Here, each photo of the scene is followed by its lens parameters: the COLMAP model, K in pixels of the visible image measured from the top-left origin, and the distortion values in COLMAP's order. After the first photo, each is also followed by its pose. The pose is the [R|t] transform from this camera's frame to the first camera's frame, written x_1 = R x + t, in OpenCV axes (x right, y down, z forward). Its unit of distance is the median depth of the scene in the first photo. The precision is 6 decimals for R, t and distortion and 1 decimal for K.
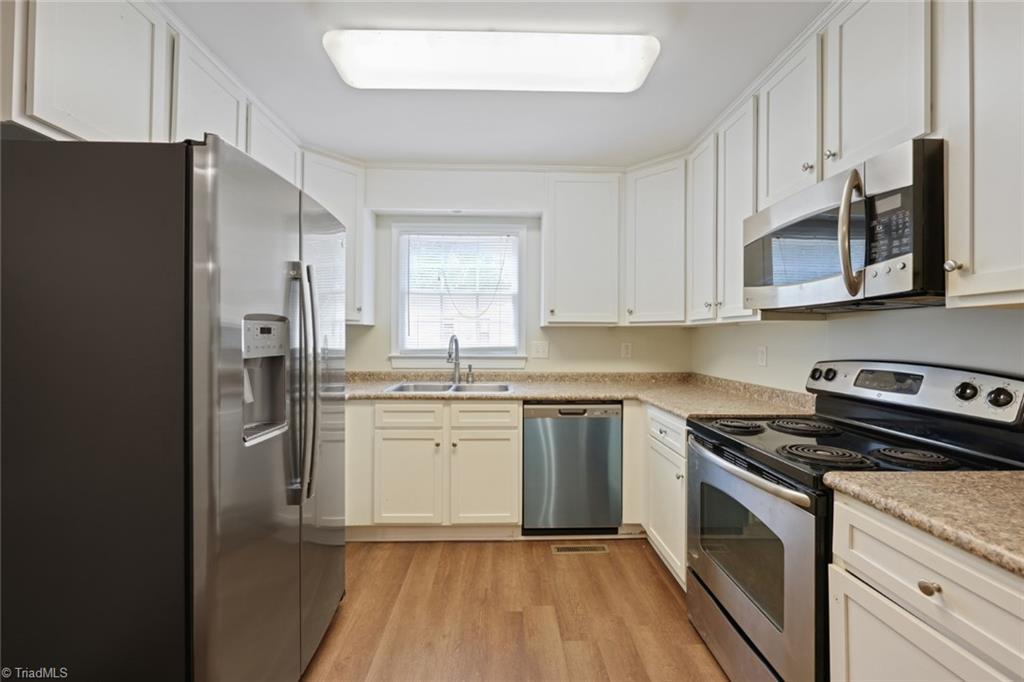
lens RADIAL K [[409.7, 0, 510.9], [0, 409.7, 334.2], [0, 0, 1]] dist [-0.000412, -0.000352]
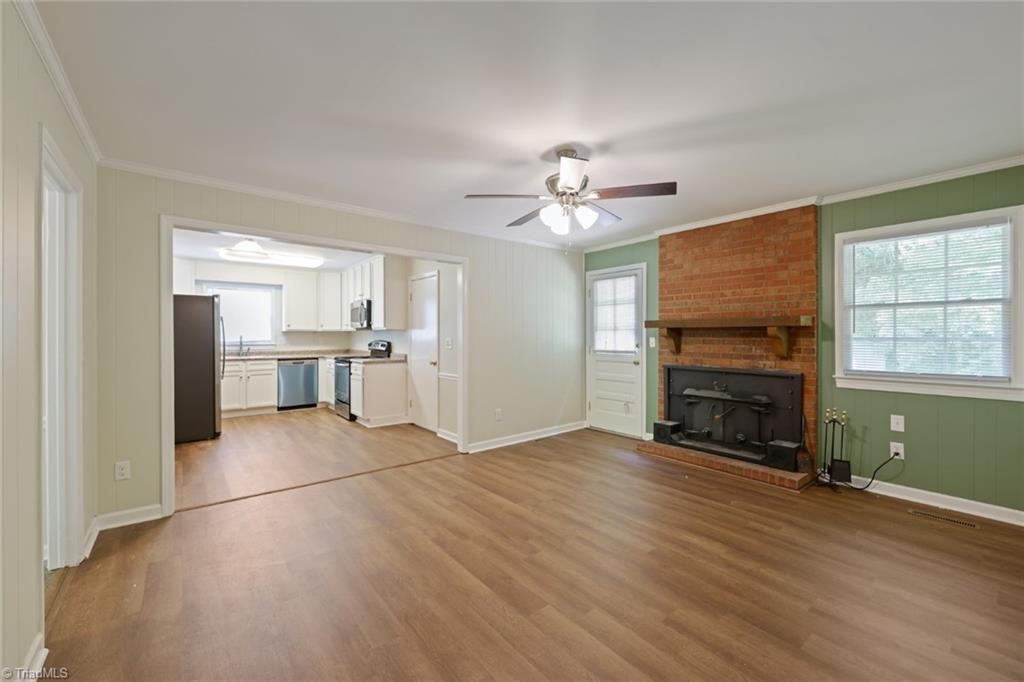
lens RADIAL K [[409.7, 0, 511.6], [0, 409.7, 336.9], [0, 0, 1]] dist [-0.000412, -0.000352]
pose [[0.796527, -0.009699, 0.604526, -0.373550], [0.003928, 0.999933, 0.010867, -0.009093], [-0.604591, -0.006281, 0.796512, -2.076299]]
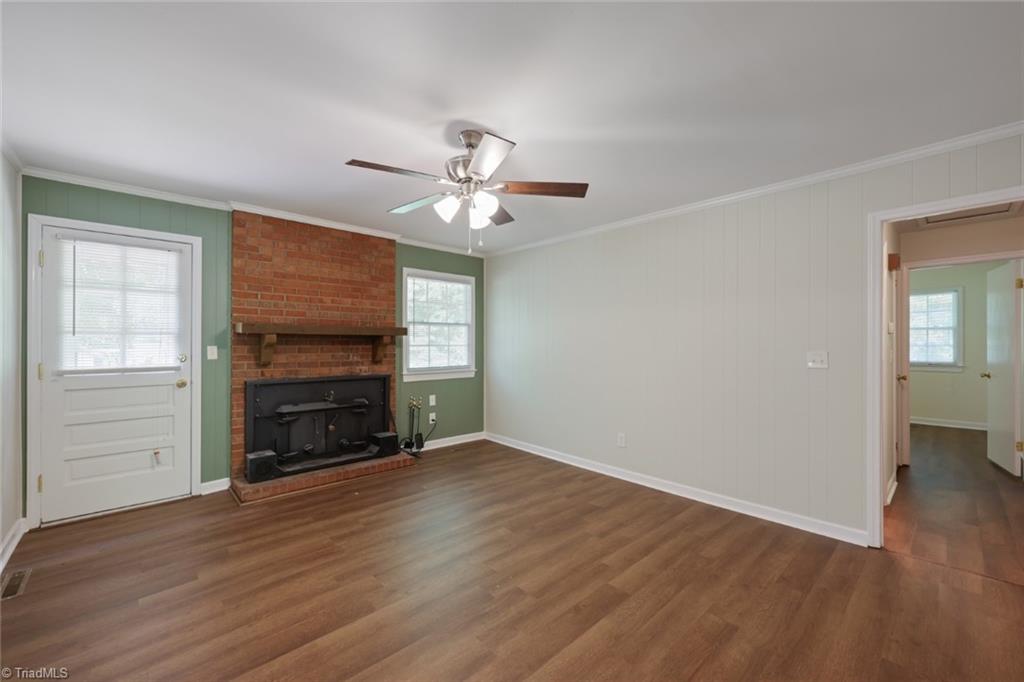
lens RADIAL K [[409.7, 0, 510.0], [0, 409.7, 340.2], [0, 0, 1]] dist [-0.000412, -0.000352]
pose [[-0.654024, -0.002342, 0.756470, -0.374998], [-0.008813, 0.999951, -0.004524, -0.004318], [-0.756422, -0.009625, -0.654013, -0.793354]]
